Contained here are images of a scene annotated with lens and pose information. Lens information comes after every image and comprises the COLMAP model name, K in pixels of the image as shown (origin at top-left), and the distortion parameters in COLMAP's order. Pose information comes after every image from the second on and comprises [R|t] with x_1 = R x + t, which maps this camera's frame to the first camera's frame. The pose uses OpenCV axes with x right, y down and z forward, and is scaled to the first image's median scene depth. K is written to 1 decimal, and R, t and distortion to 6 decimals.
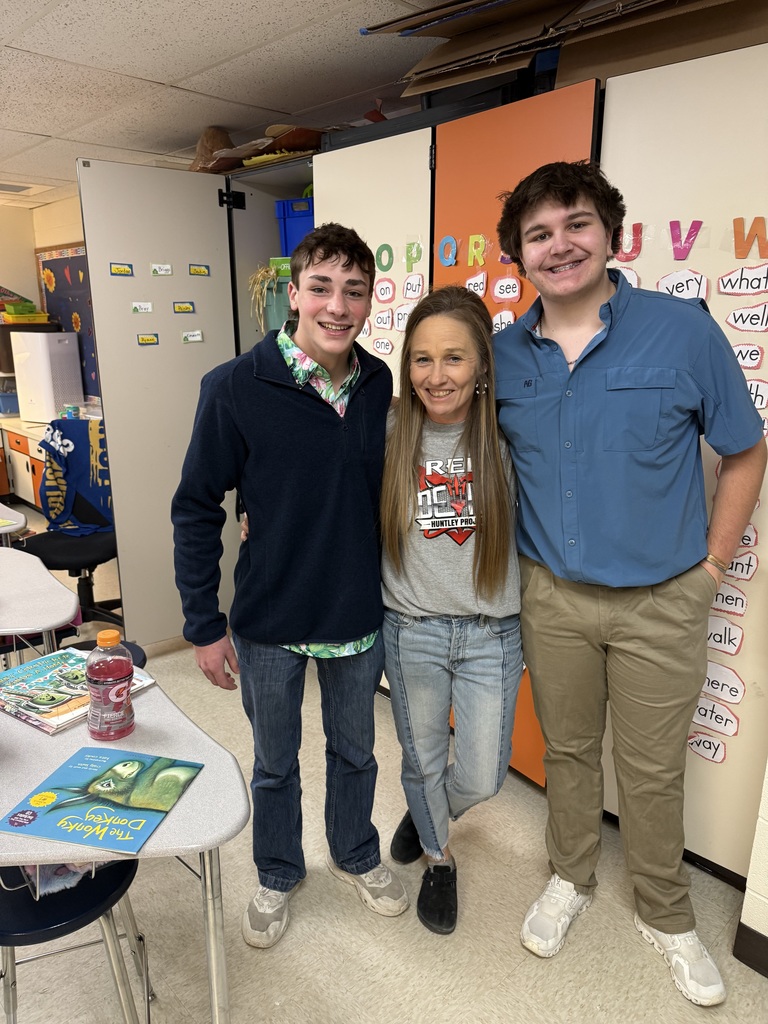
lens RADIAL K [[718.1, 0, 385.3], [0, 718.1, 543.0], [0, 0, 1]] dist [-0.003051, -0.005924]
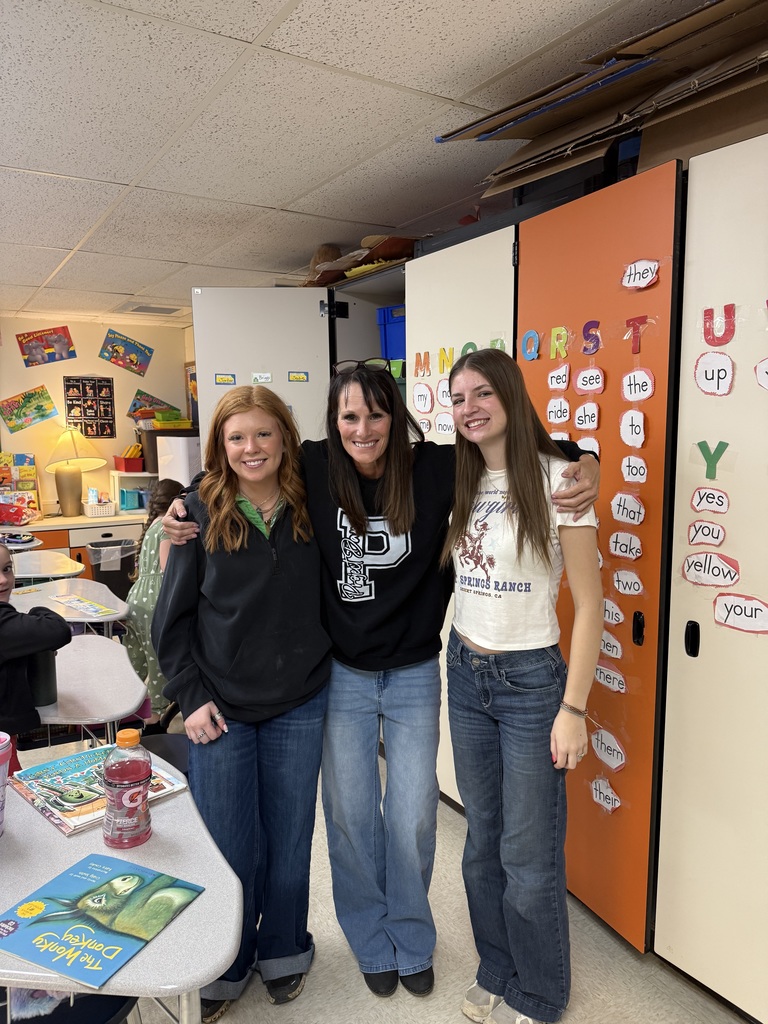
lens RADIAL K [[718.1, 0, 385.3], [0, 718.1, 543.0], [0, 0, 1]] dist [-0.003051, -0.005924]
pose [[0.978475, 0.016837, -0.205676, 0.122721], [-0.044998, 0.990092, -0.133018, -0.011074], [0.201398, 0.139410, 0.969538, 0.086026]]
